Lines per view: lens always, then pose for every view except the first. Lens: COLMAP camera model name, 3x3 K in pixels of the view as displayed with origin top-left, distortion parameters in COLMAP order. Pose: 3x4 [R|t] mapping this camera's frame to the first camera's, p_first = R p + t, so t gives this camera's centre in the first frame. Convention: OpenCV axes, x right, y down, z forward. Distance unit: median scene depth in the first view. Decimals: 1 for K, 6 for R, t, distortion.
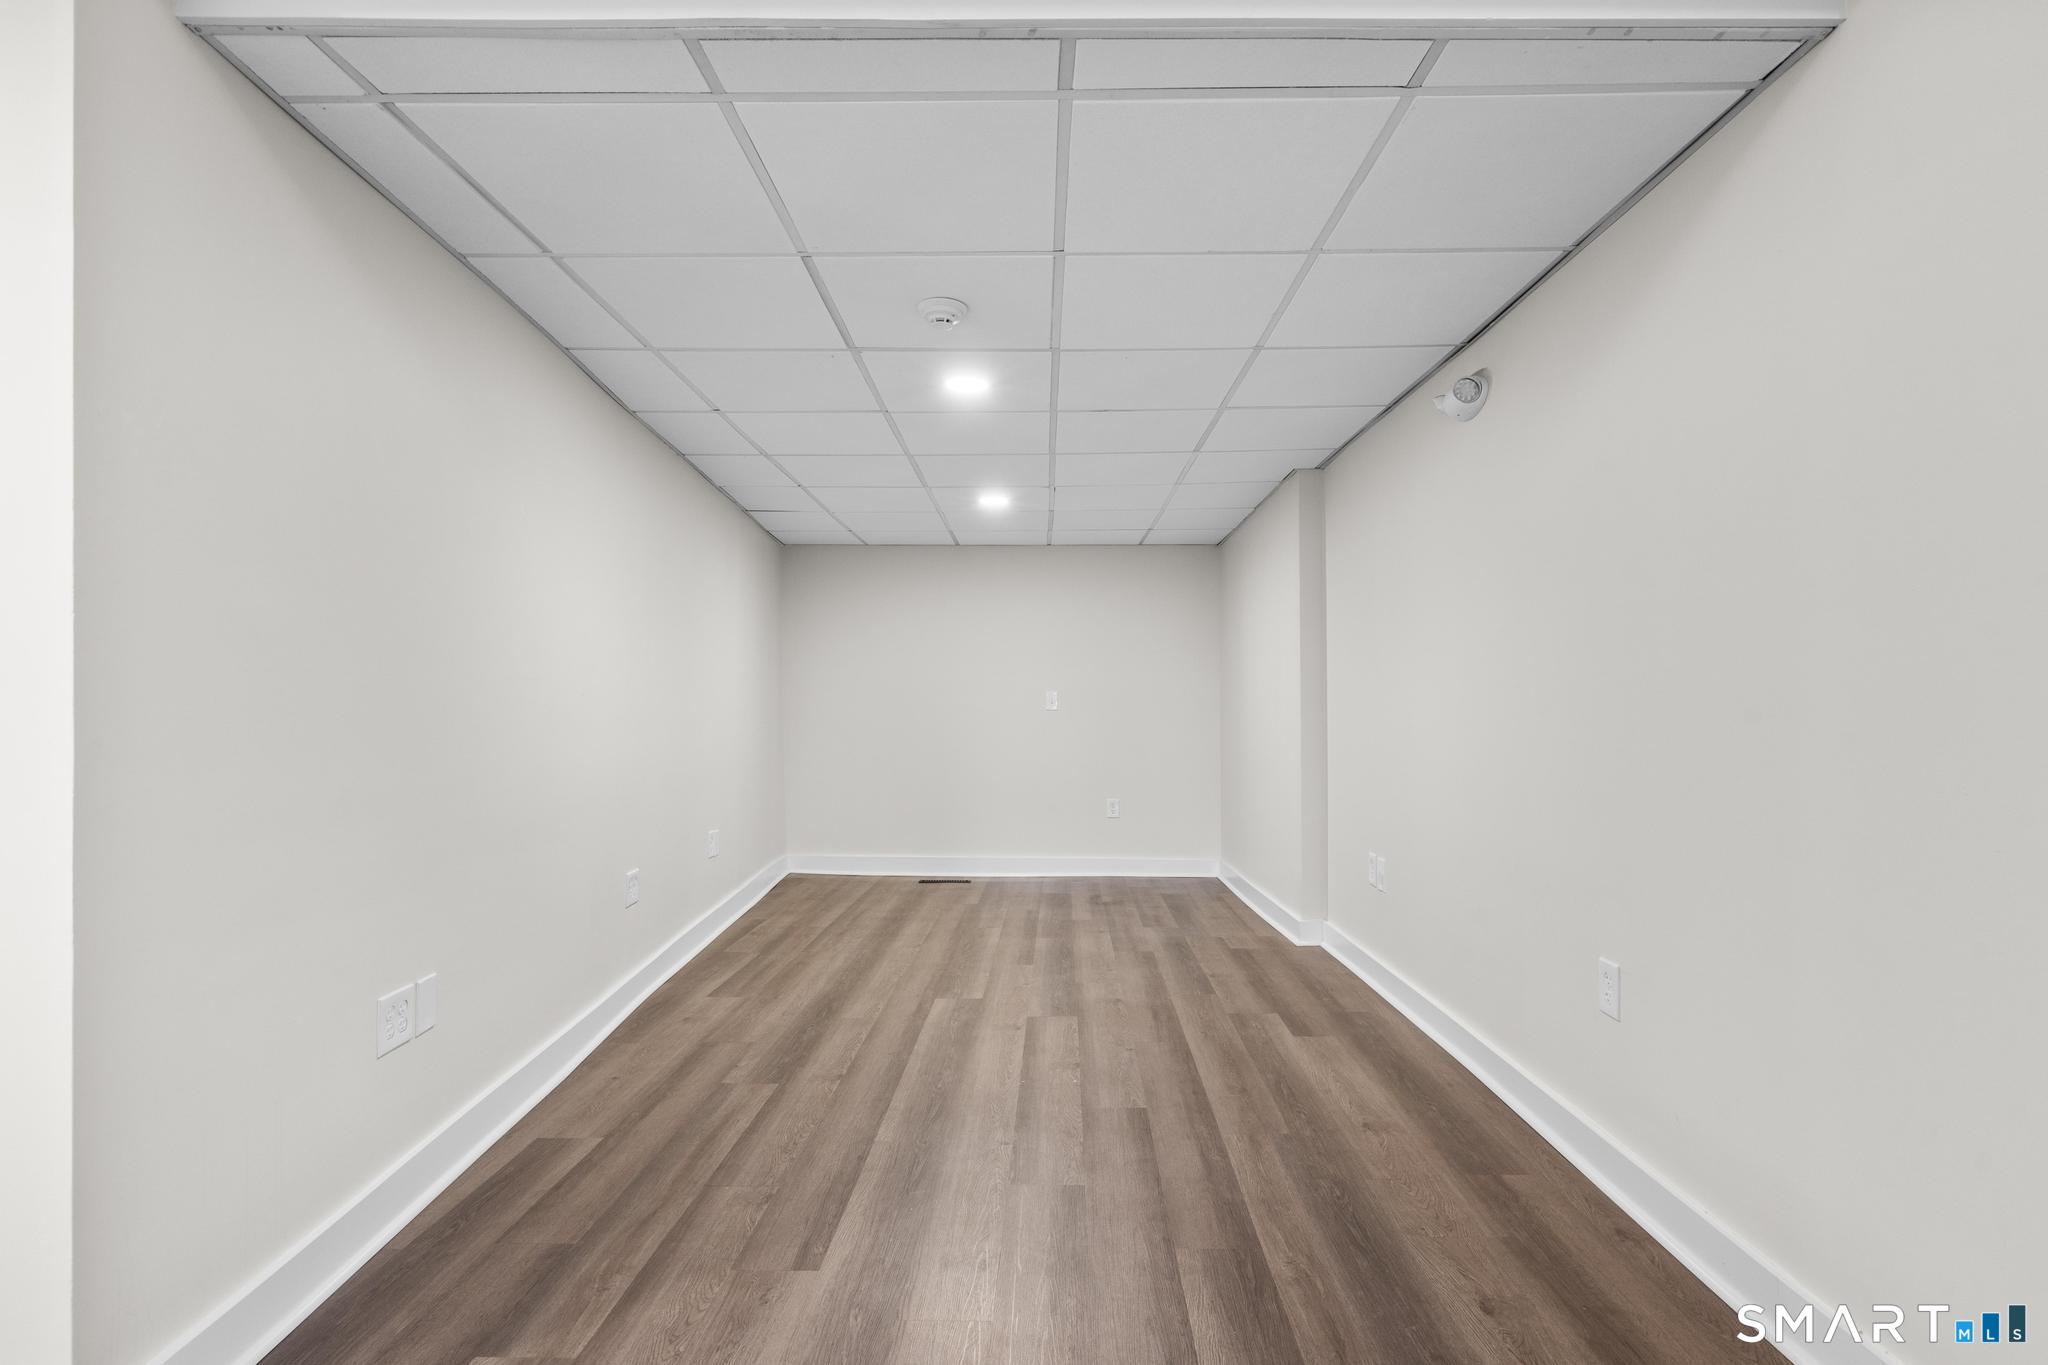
lens RADIAL K [[987.2, 0, 1025.8], [0, 987.2, 699.0], [0, 0, 1]] dist [-0.001151, 0.000536]
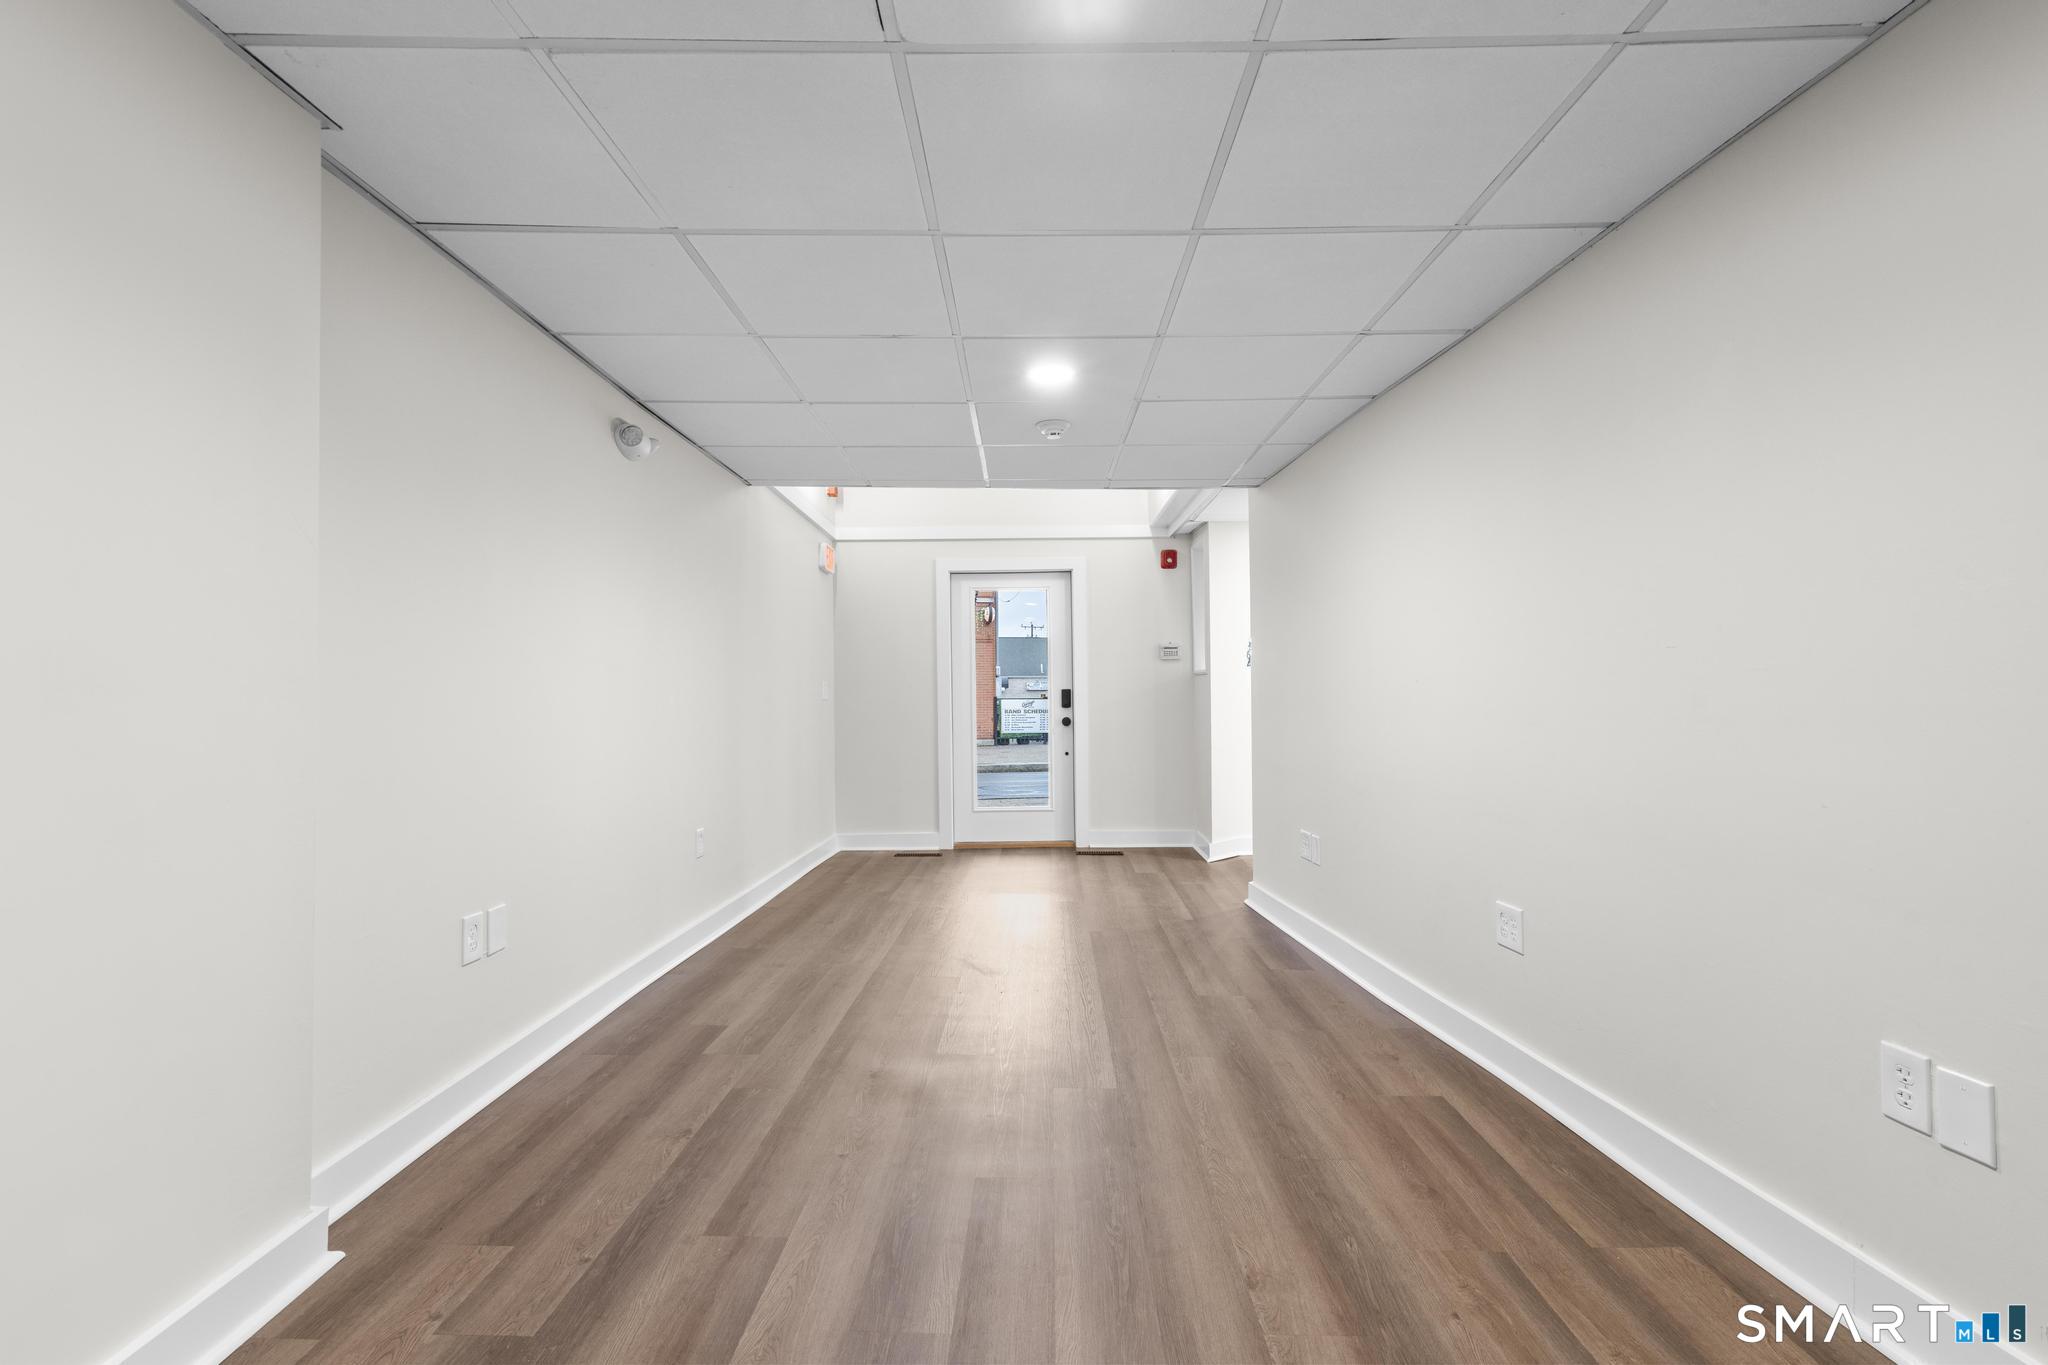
lens RADIAL K [[917.1, 0, 1024.0], [0, 917.1, 682.5], [0, 0, 1]] dist [0.000134, 0.000389]
pose [[-0.999936, 0.005926, -0.009610, -0.021151], [0.006204, 0.999556, -0.029155, 0.025074], [0.009433, -0.029213, -0.999529, 2.045262]]
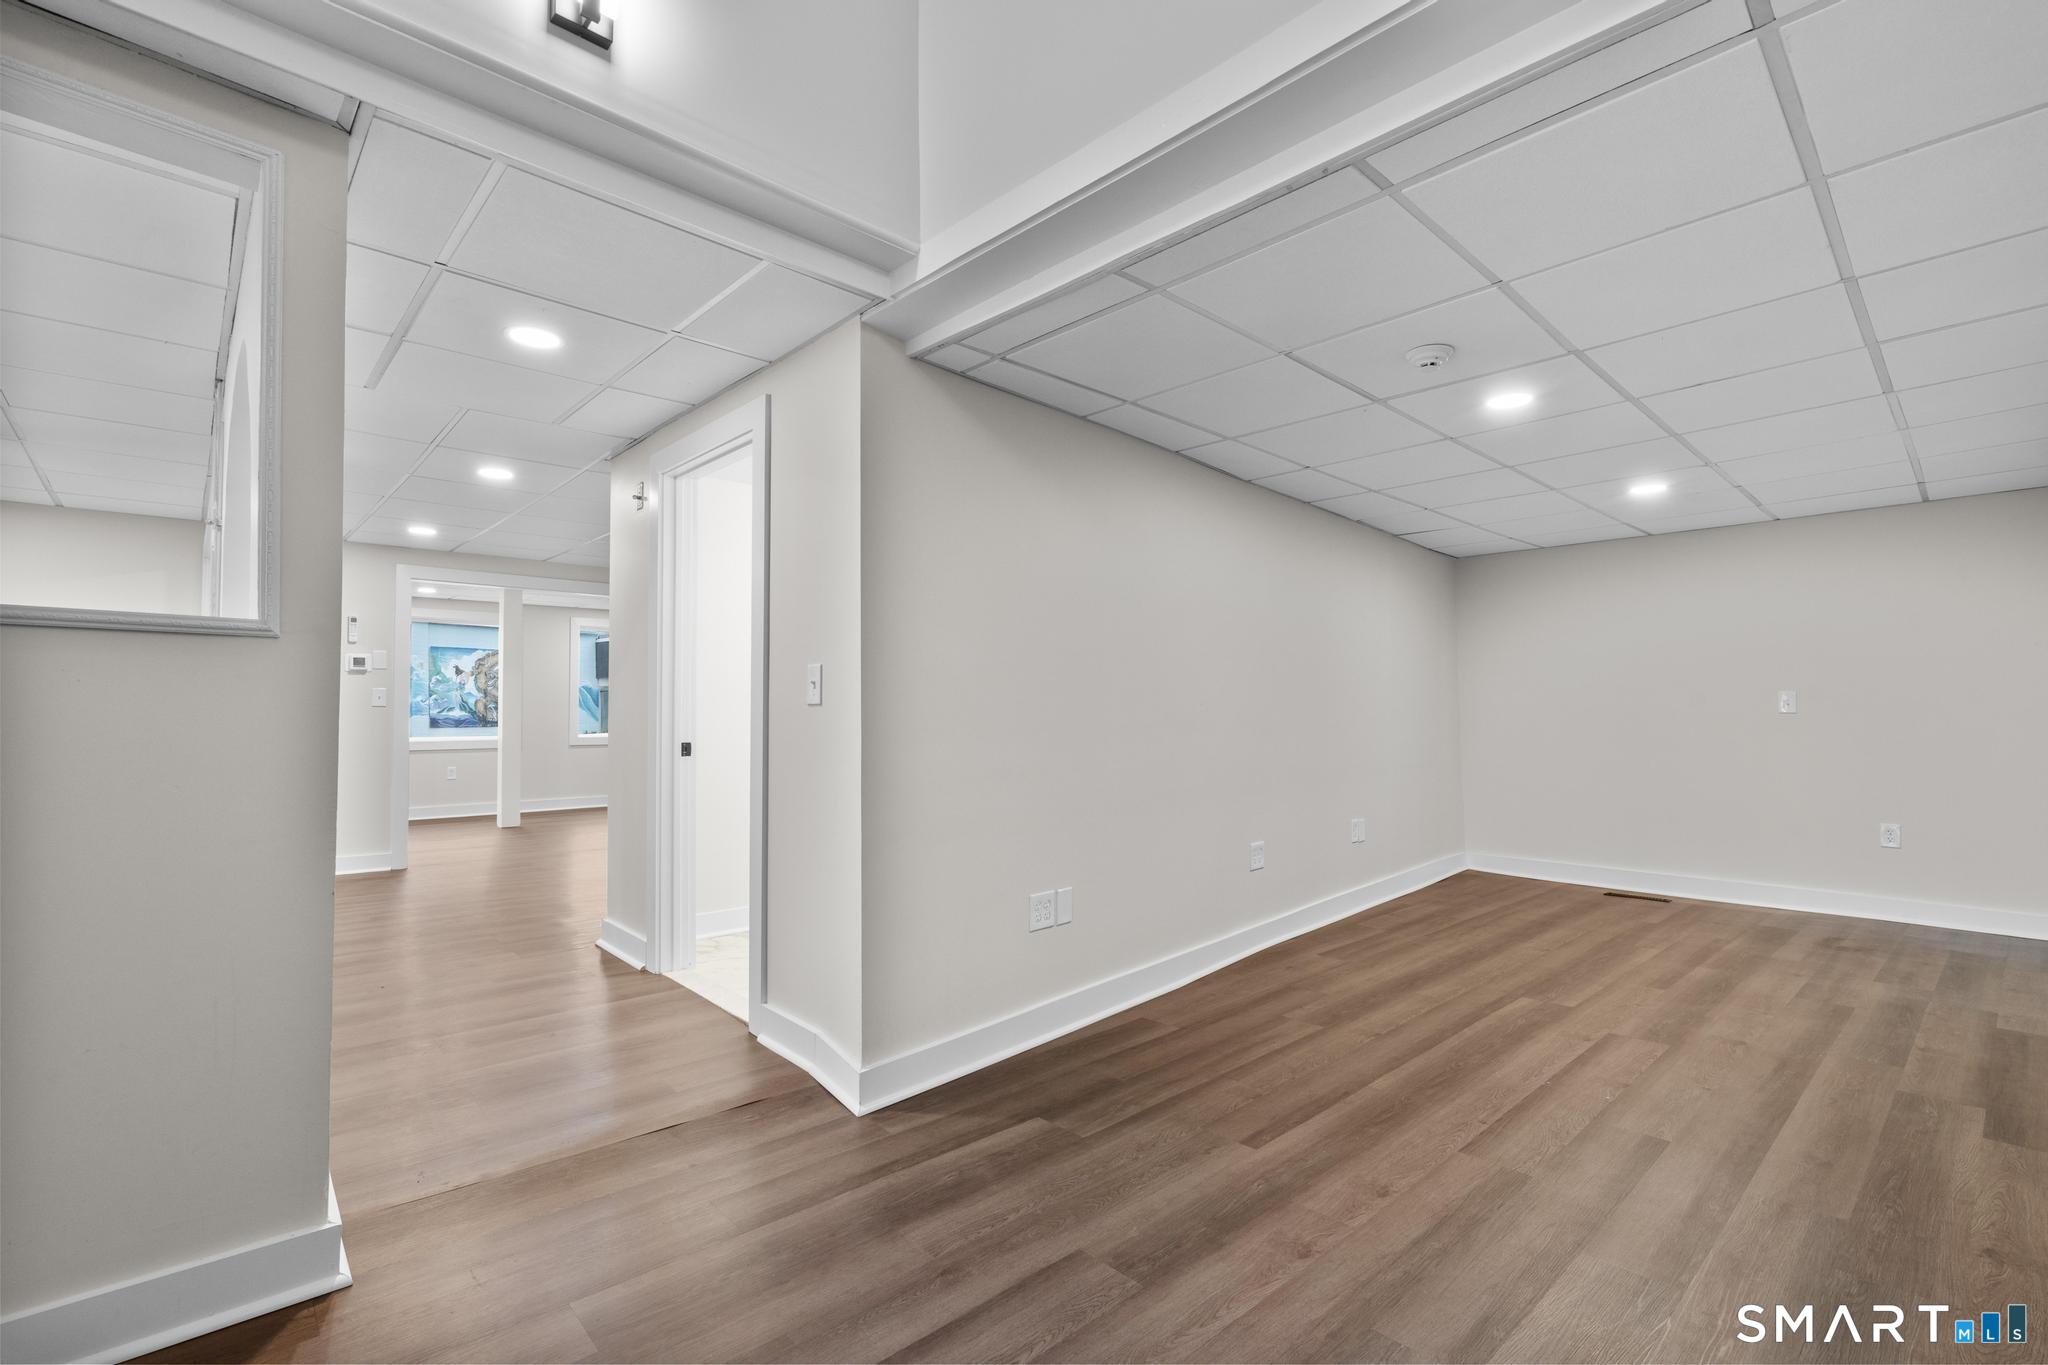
lens RADIAL K [[917.1, 0, 1024.0], [0, 917.1, 682.5], [0, 0, 1]] dist [0.000134, 0.000389]
pose [[0.697228, -0.028428, -0.716286, 0.287364], [0.012222, 0.999540, -0.027773, -0.001377], [0.716745, 0.010609, 0.697254, -0.038707]]
